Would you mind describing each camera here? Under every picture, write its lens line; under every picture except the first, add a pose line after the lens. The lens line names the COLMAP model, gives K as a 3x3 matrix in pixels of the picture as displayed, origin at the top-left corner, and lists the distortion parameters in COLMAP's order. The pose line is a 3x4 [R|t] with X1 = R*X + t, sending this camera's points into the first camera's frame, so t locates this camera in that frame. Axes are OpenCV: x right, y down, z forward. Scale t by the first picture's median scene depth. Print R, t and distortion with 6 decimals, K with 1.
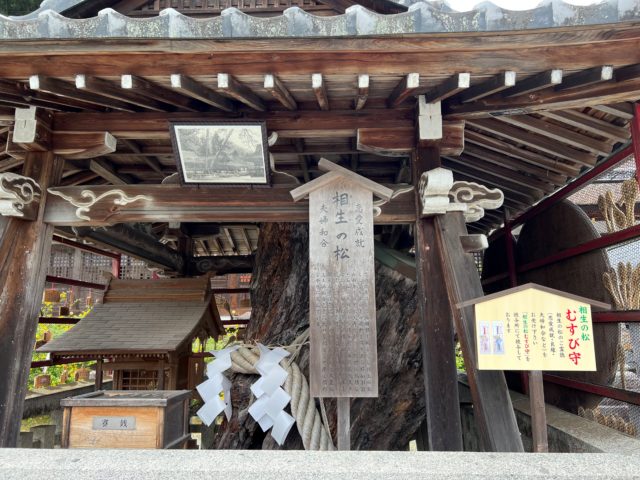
lens RADIAL K [[481.2, 0, 323.6], [0, 481.2, 240.0], [0, 0, 1]] dist [0.055120, -0.079302]
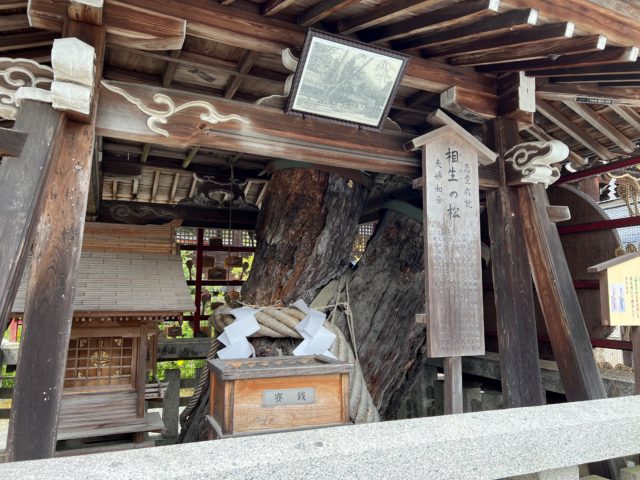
lens RADIAL K [[481.2, 0, 323.6], [0, 481.2, 240.0], [0, 0, 1]] dist [0.055120, -0.079302]
pose [[0.893034, 0.067508, 0.444896, -0.620799], [-0.095724, 0.994554, 0.041233, 0.067622], [-0.439689, -0.079410, 0.894632, 0.233222]]
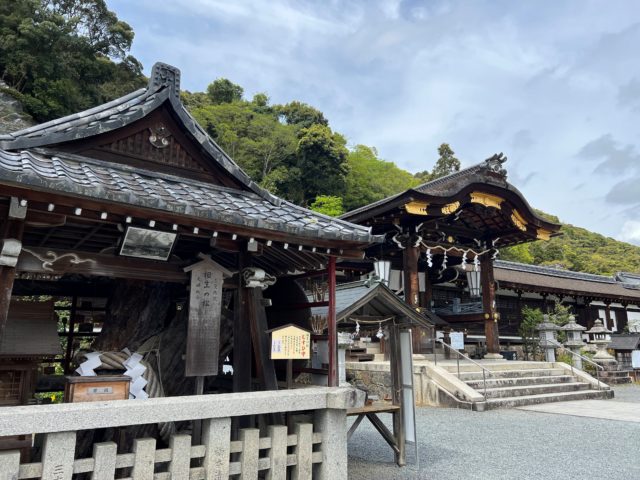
lens RADIAL K [[481.2, 0, 323.6], [0, 481.2, 240.0], [0, 0, 1]] dist [0.055120, -0.079302]
pose [[0.782818, 0.140192, 0.606253, -0.808518], [-0.124315, 0.989884, -0.068383, -0.151150], [-0.609706, -0.021835, 0.792326, -0.842606]]
